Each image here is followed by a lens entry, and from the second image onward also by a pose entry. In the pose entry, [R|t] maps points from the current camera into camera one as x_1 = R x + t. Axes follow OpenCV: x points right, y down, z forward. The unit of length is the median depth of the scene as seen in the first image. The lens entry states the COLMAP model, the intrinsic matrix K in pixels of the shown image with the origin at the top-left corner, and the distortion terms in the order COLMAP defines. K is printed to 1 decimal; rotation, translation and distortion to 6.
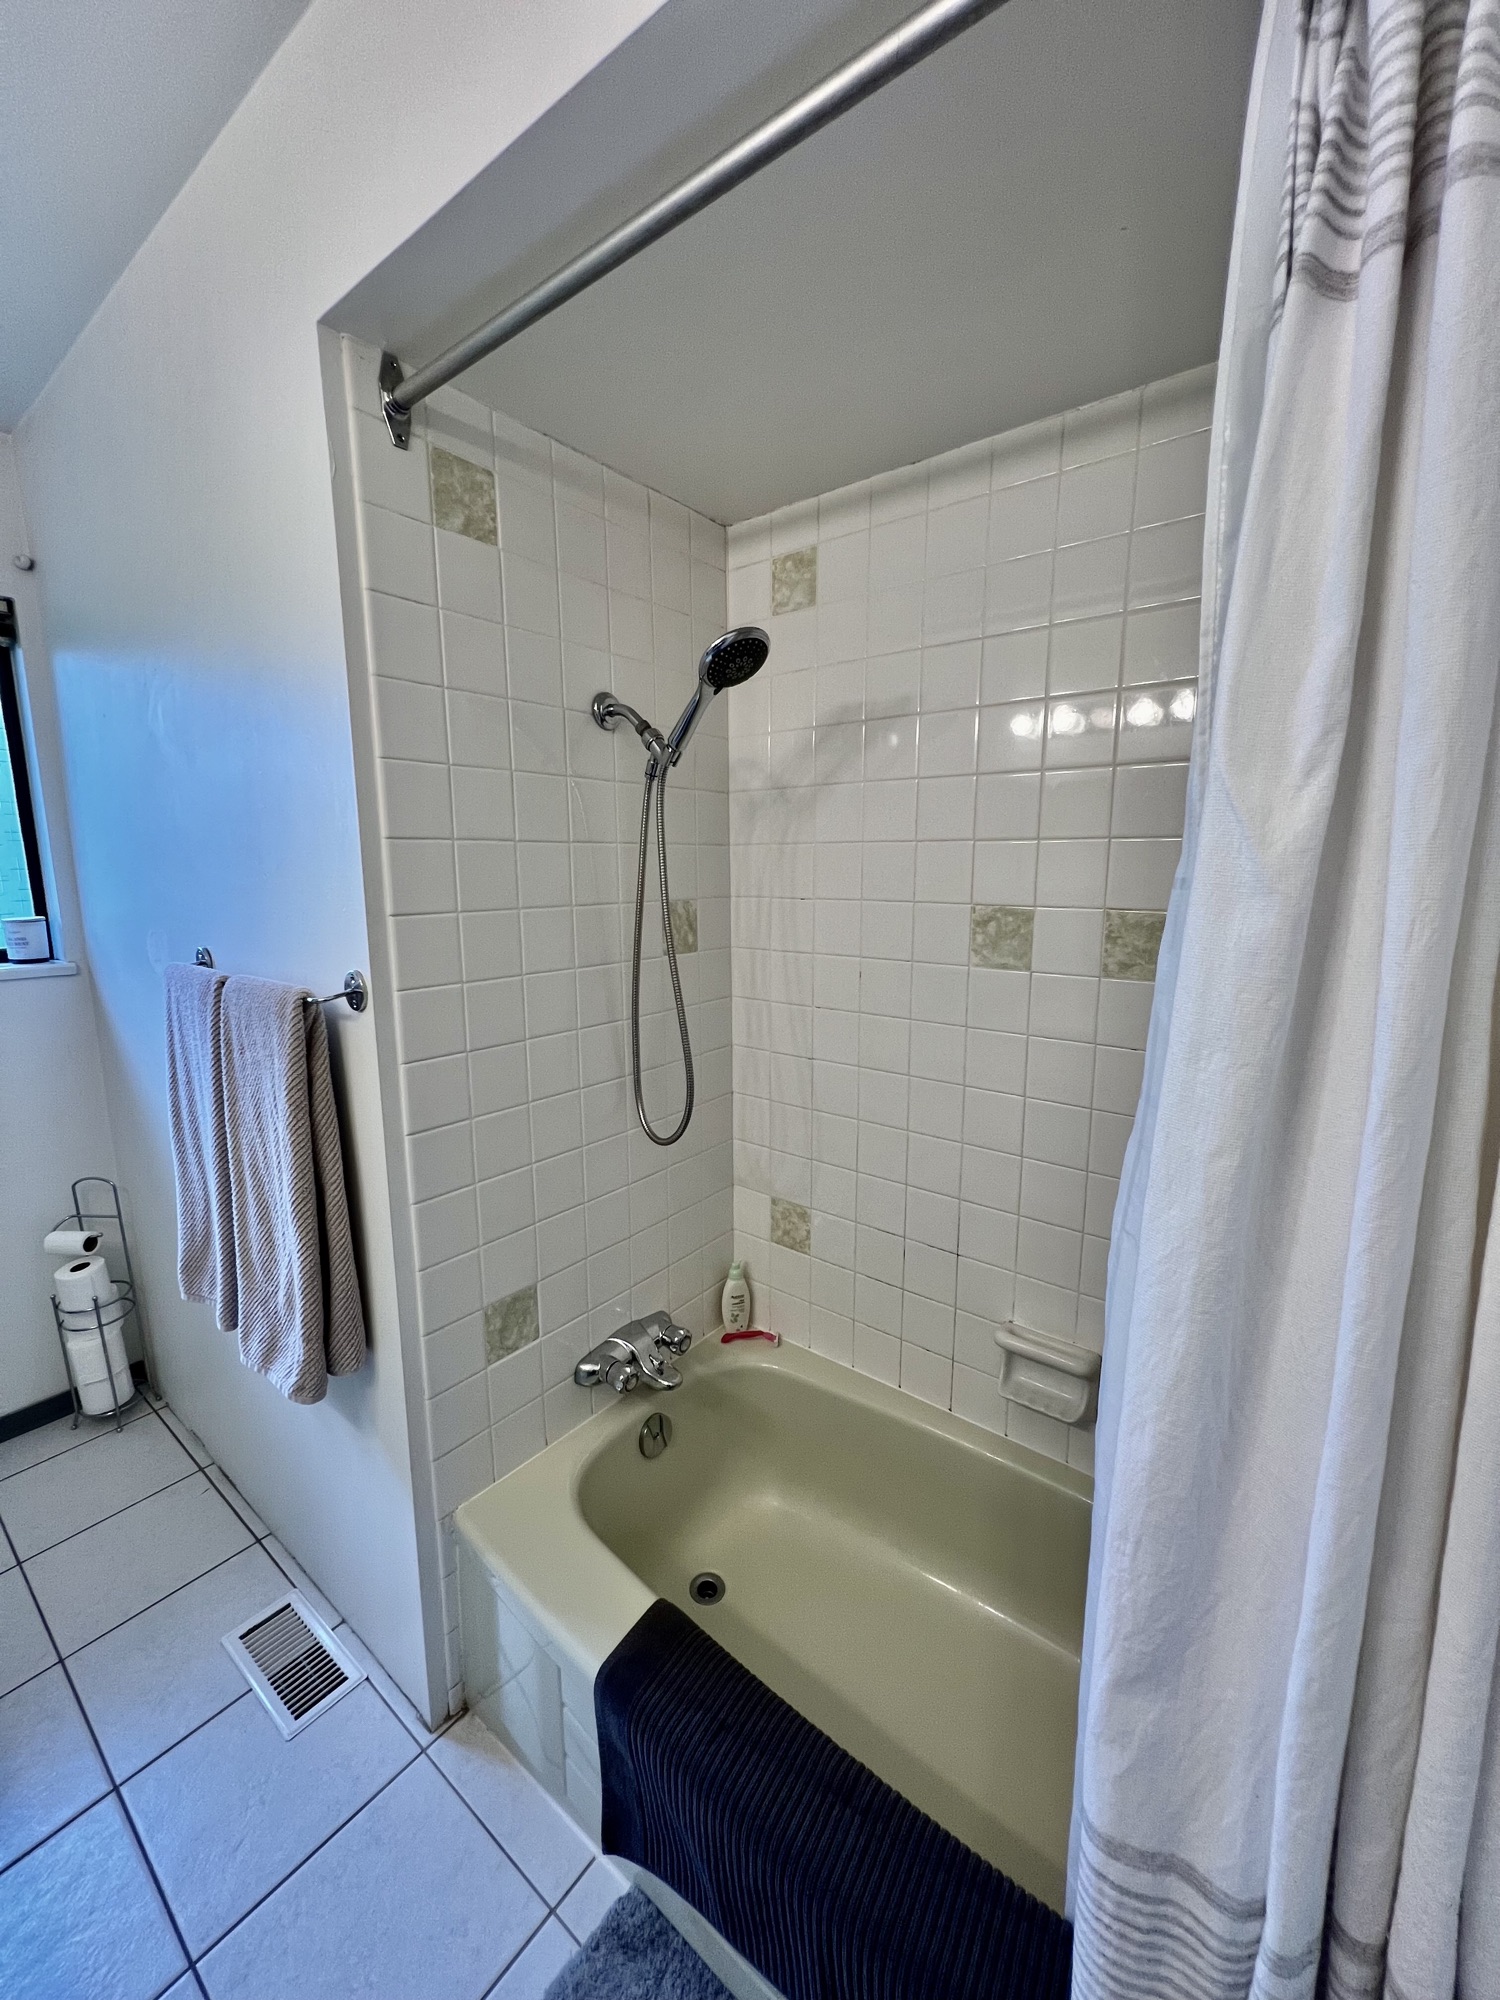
lens RADIAL K [[798.6, 0, 747.5], [0, 798.6, 989.9], [0, 0, 1]] dist [-0.000129, -0.000363]
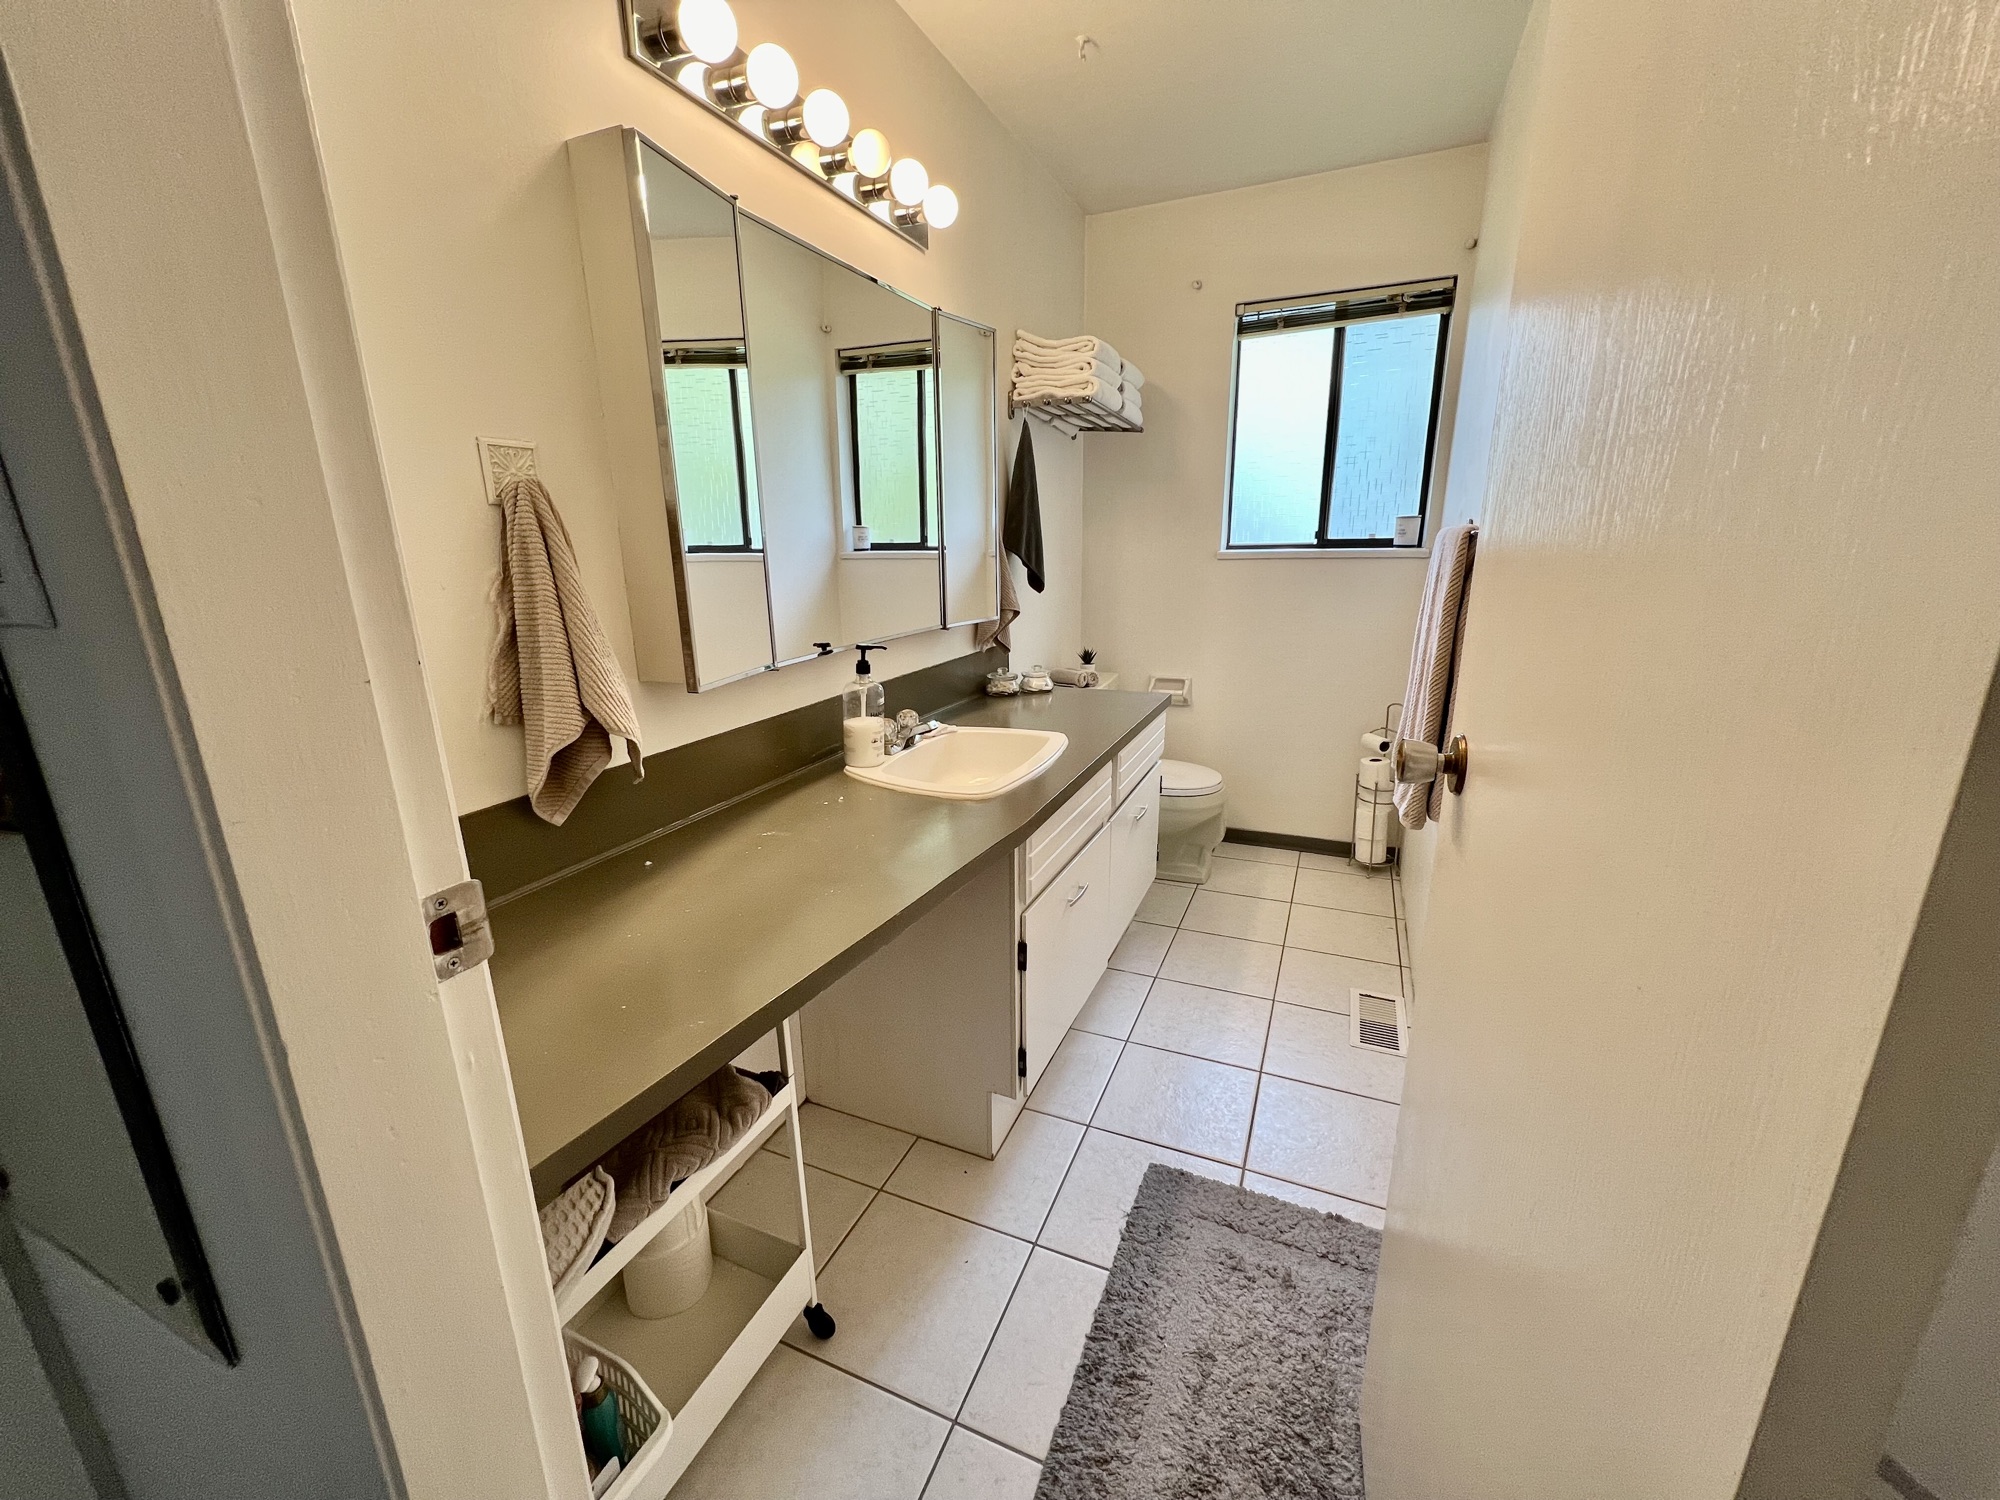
lens RADIAL K [[798.6, 0, 999.3], [0, 798.6, 757.8], [0, 0, 1]] dist [-0.000129, -0.000363]
pose [[0.256632, 0.263376, -0.929932, 0.362092], [-0.150103, 0.961342, 0.230848, 0.108866], [0.954782, 0.080343, 0.286244, -0.086599]]
